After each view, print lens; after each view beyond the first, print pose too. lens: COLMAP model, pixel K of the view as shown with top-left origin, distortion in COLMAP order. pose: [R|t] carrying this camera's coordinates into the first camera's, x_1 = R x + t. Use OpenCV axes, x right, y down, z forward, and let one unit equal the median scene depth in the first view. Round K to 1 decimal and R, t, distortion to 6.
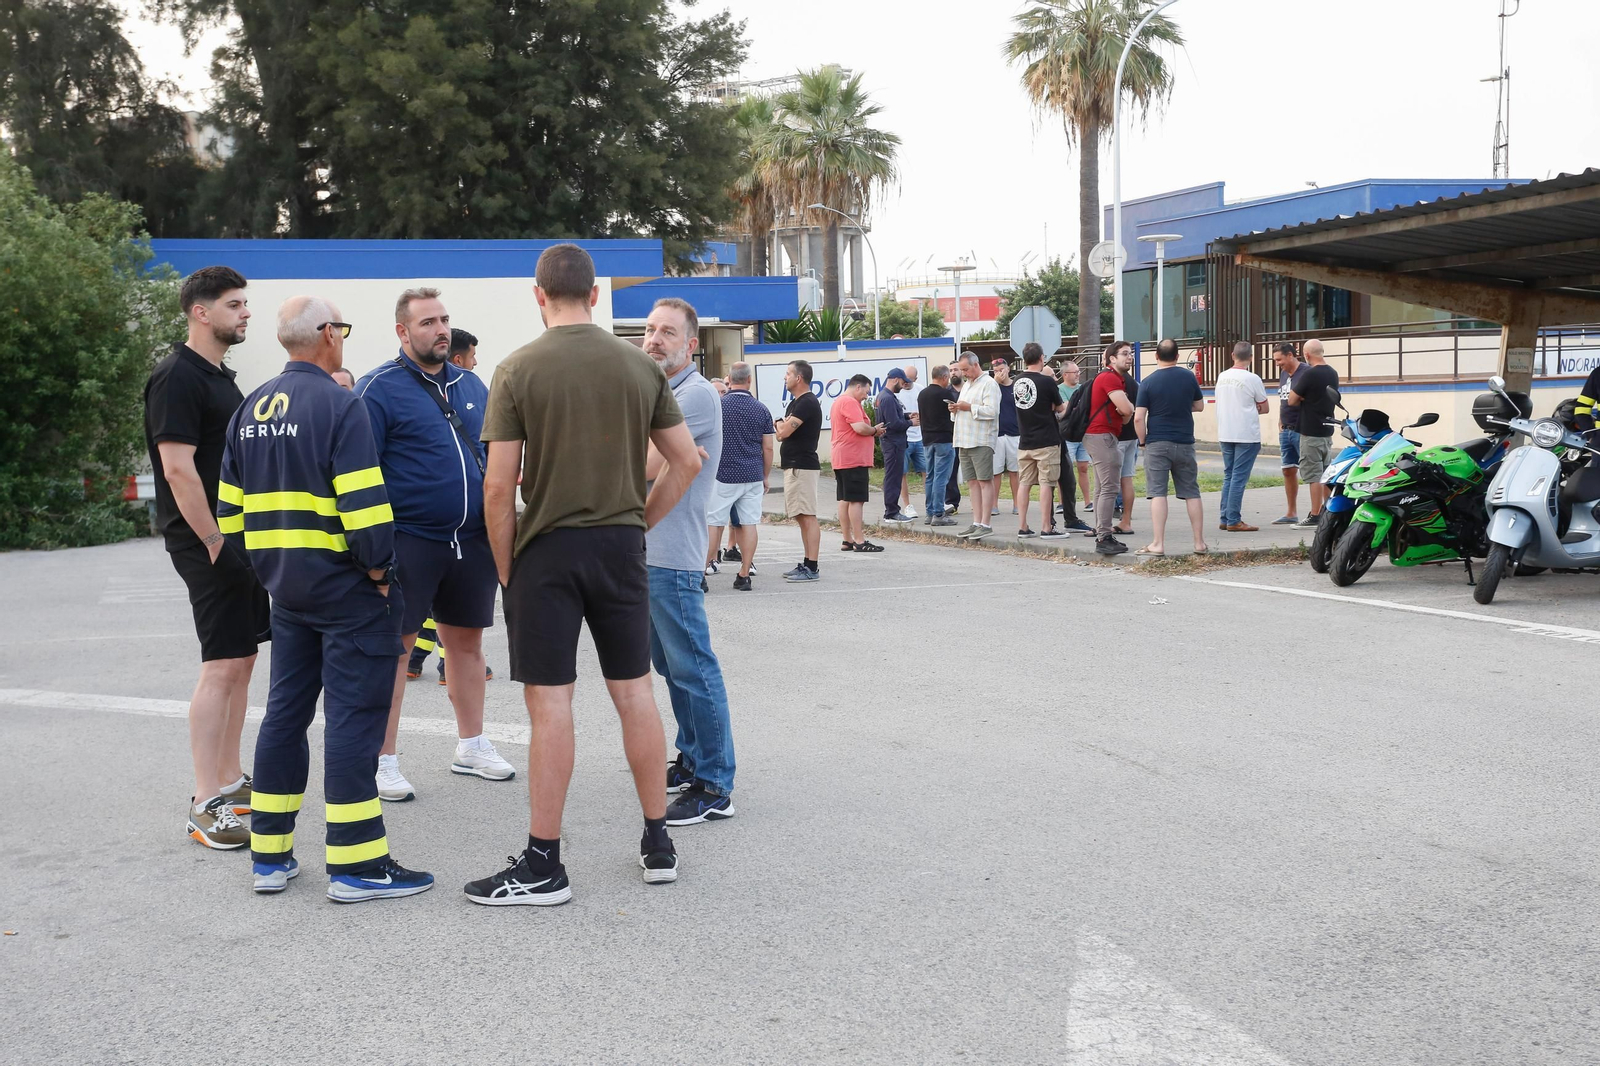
lens RADIAL K [[1851.8, 0, 800.0], [0, 1851.8, 533.0], [0, 0, 1]] dist [-0.007532, -0.004678]
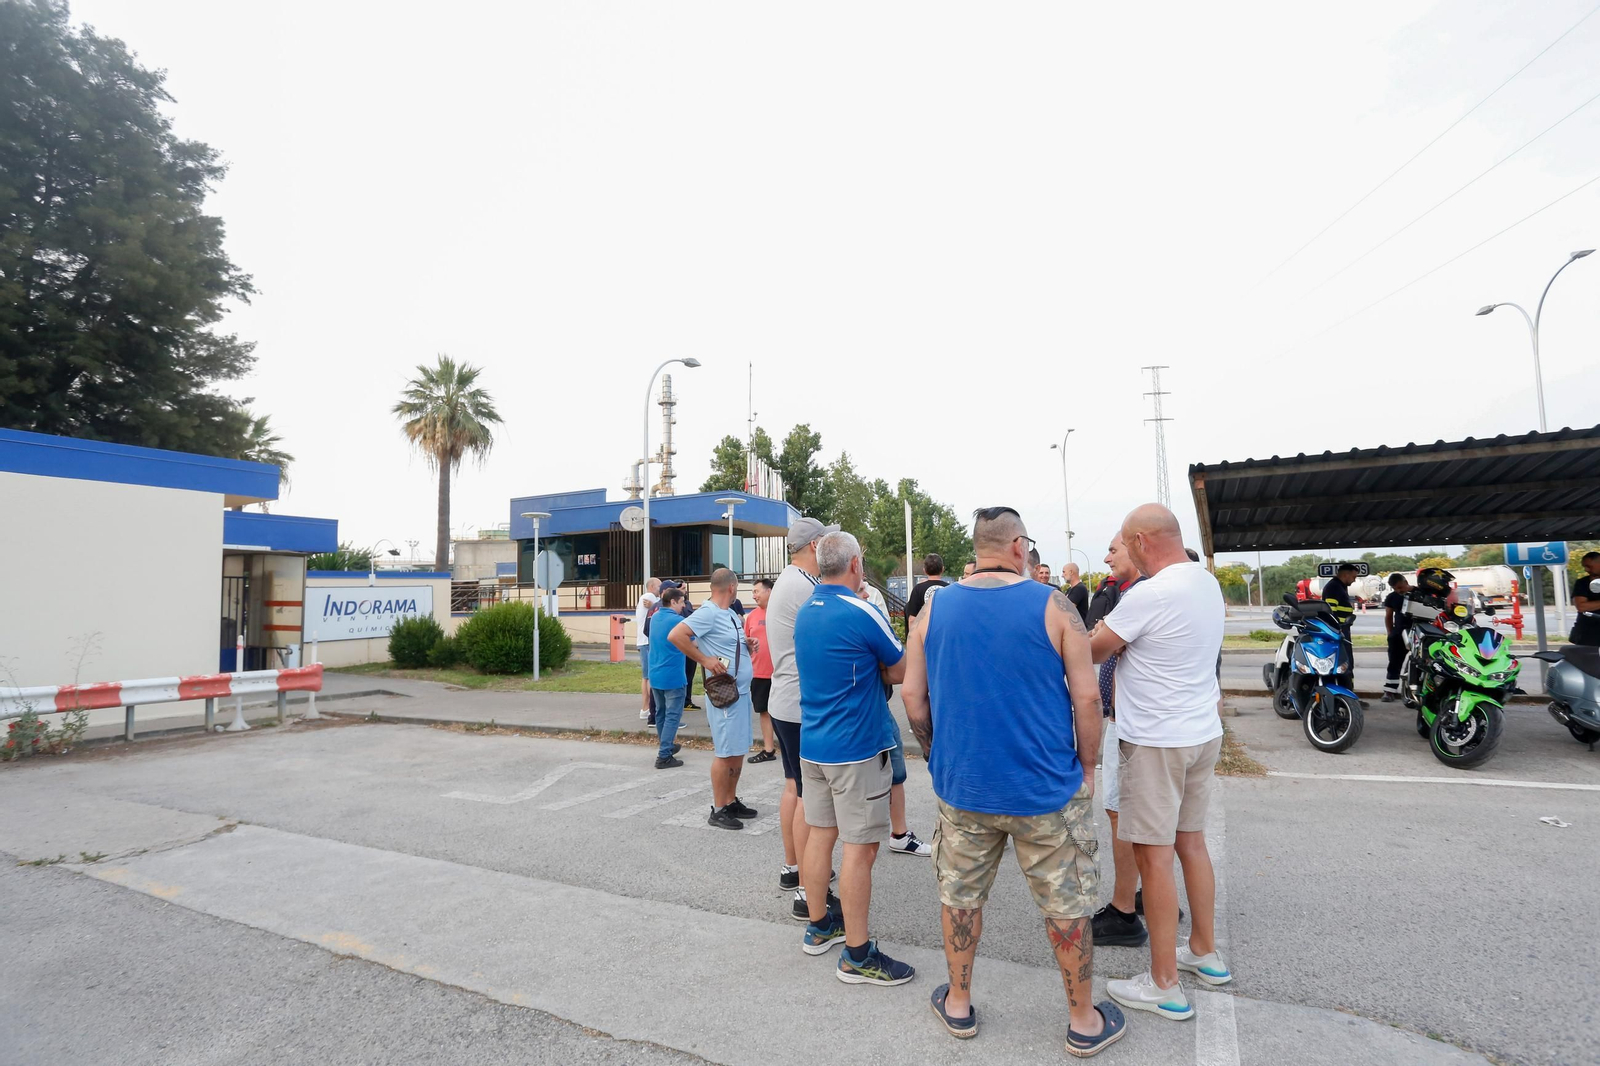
lens RADIAL K [[795.0, 0, 800.0], [0, 795.0, 533.0], [0, 0, 1]] dist [-0.003112, 0.000105]
pose [[0.745569, 0.071390, 0.662594, -0.085727], [0.051831, 0.985022, -0.164452, -0.014060], [-0.664410, 0.156953, 0.730702, 0.251935]]
